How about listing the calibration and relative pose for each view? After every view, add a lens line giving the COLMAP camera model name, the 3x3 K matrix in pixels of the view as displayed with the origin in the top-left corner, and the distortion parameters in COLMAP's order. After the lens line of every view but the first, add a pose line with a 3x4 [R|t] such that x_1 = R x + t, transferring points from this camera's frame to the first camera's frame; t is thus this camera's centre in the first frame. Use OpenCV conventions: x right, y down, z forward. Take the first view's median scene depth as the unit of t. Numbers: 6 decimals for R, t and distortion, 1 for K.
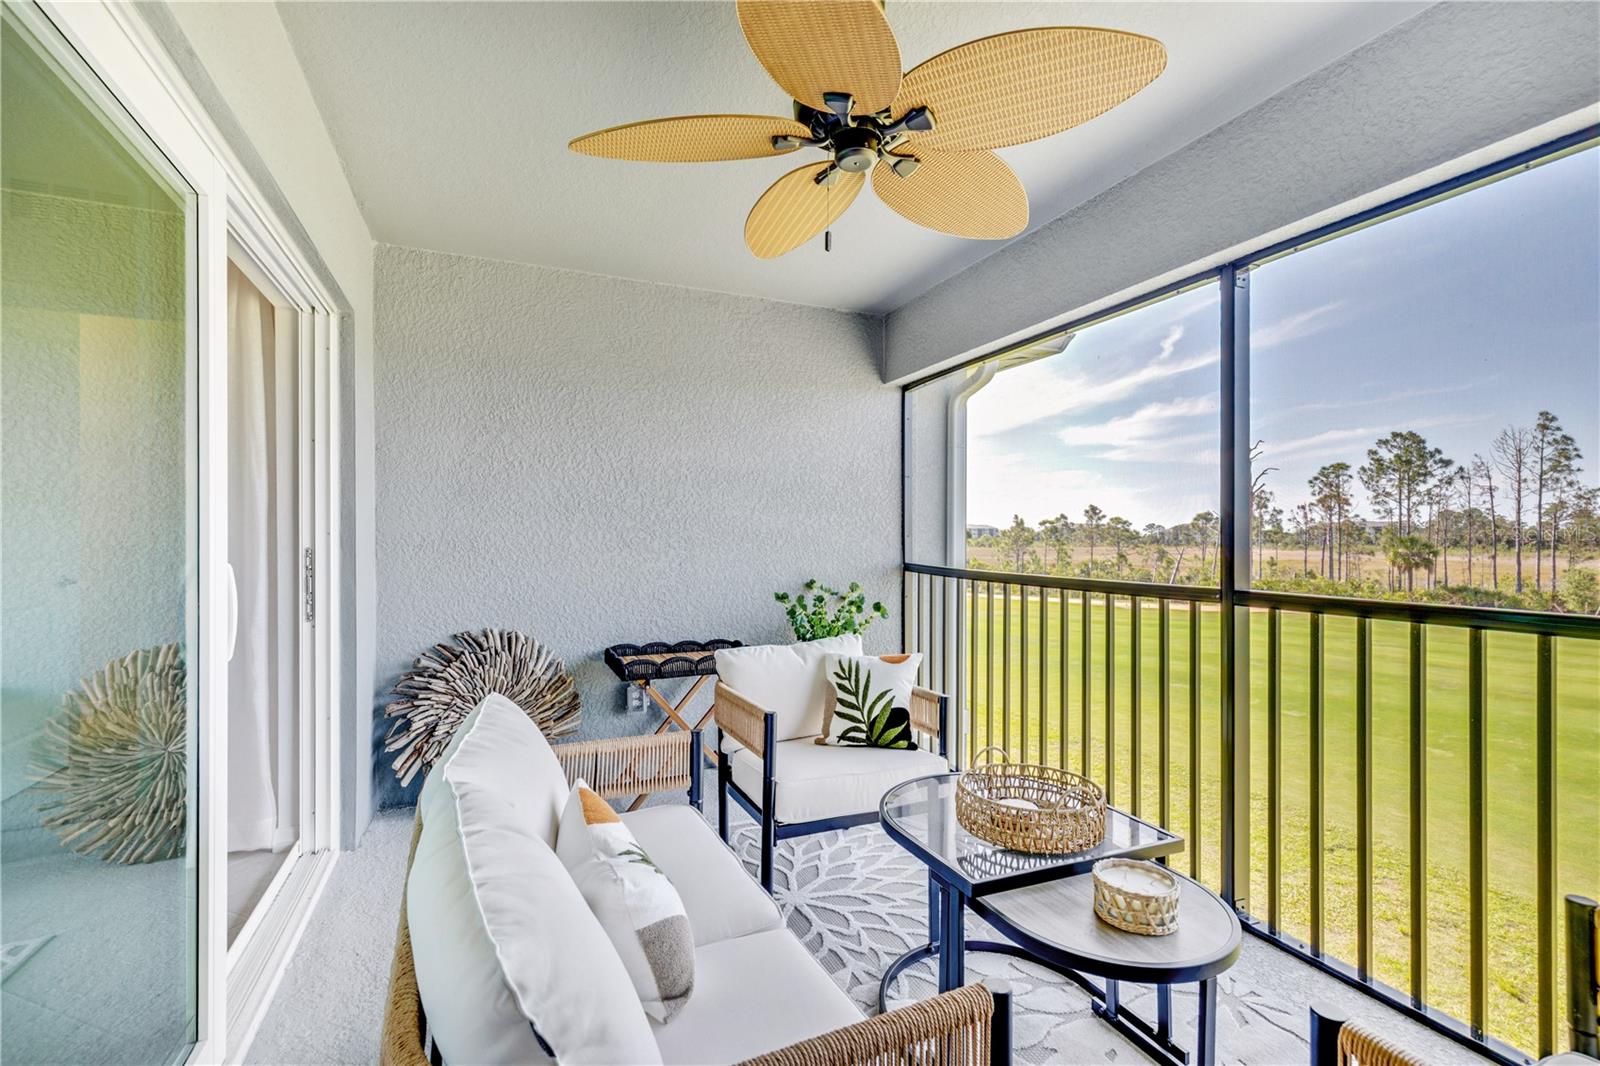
lens RADIAL K [[725.2, 0, 803.8], [0, 725.2, 540.1], [0, 0, 1]] dist [0.017671, -0.000560]
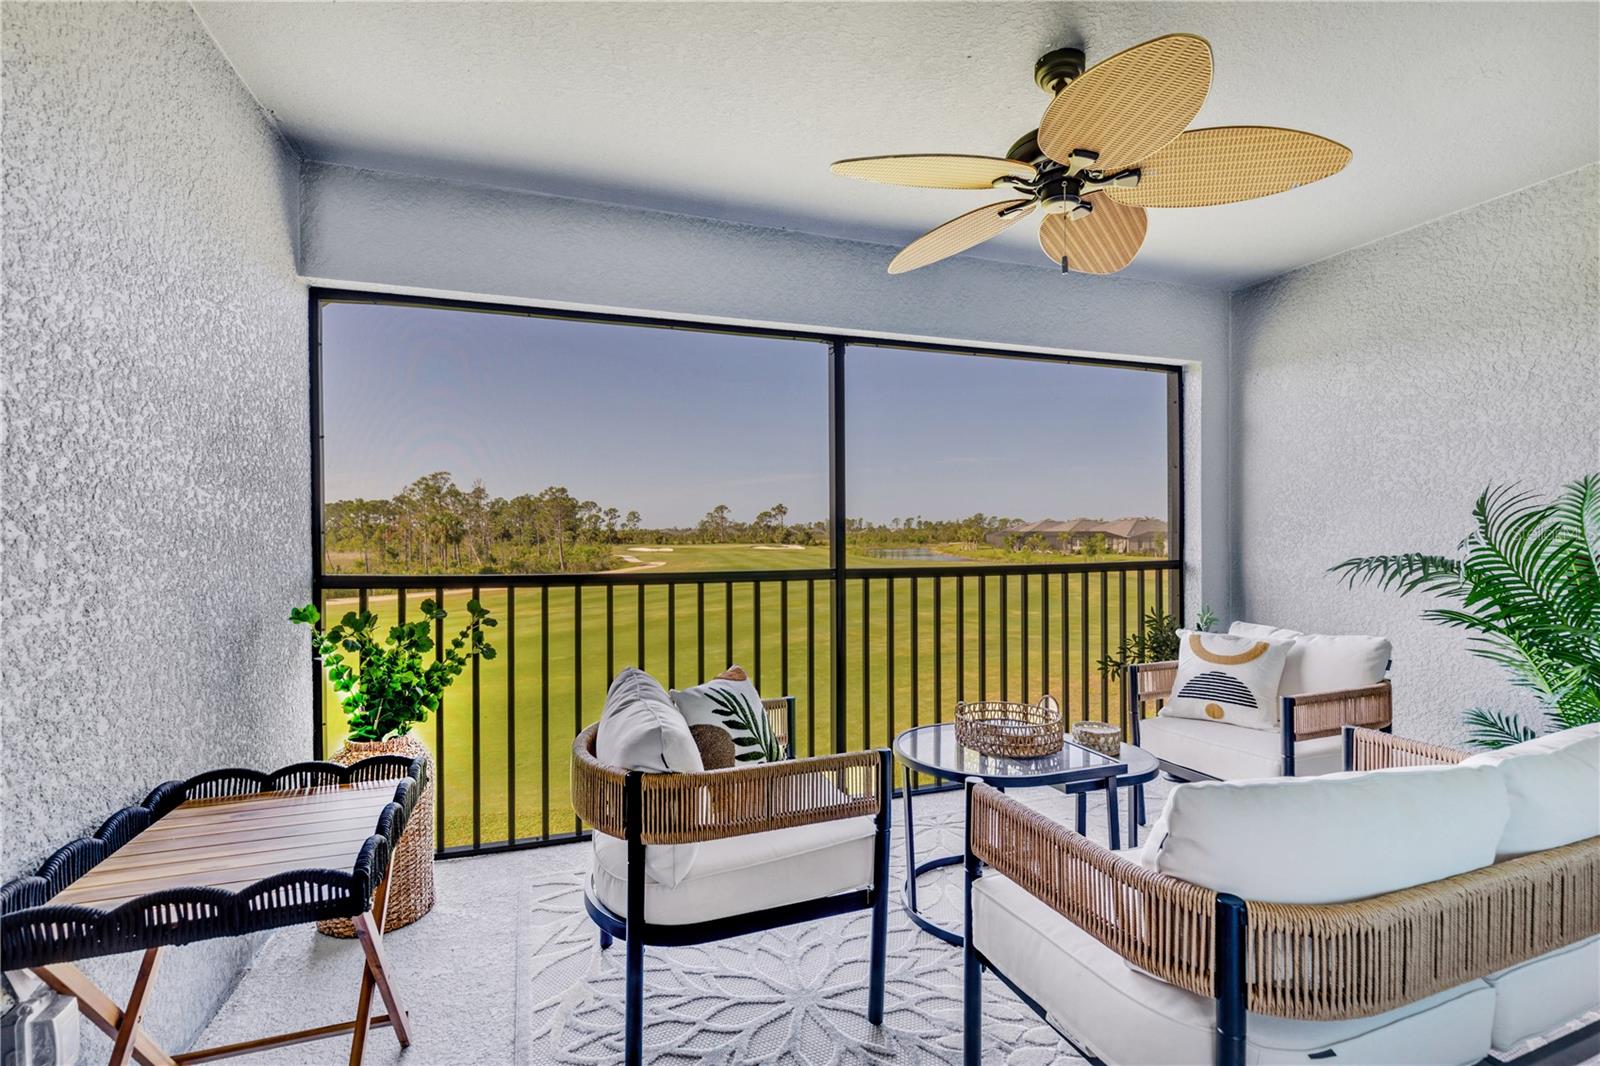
lens RADIAL K [[725.2, 0, 808.3], [0, 725.2, 533.1], [0, 0, 1]] dist [0.017671, -0.000560]
pose [[0.061148, -0.012800, 0.998047, -0.780223], [-0.006624, 0.999891, 0.013229, -0.019589], [-0.998107, -0.007420, 0.061057, 0.923337]]
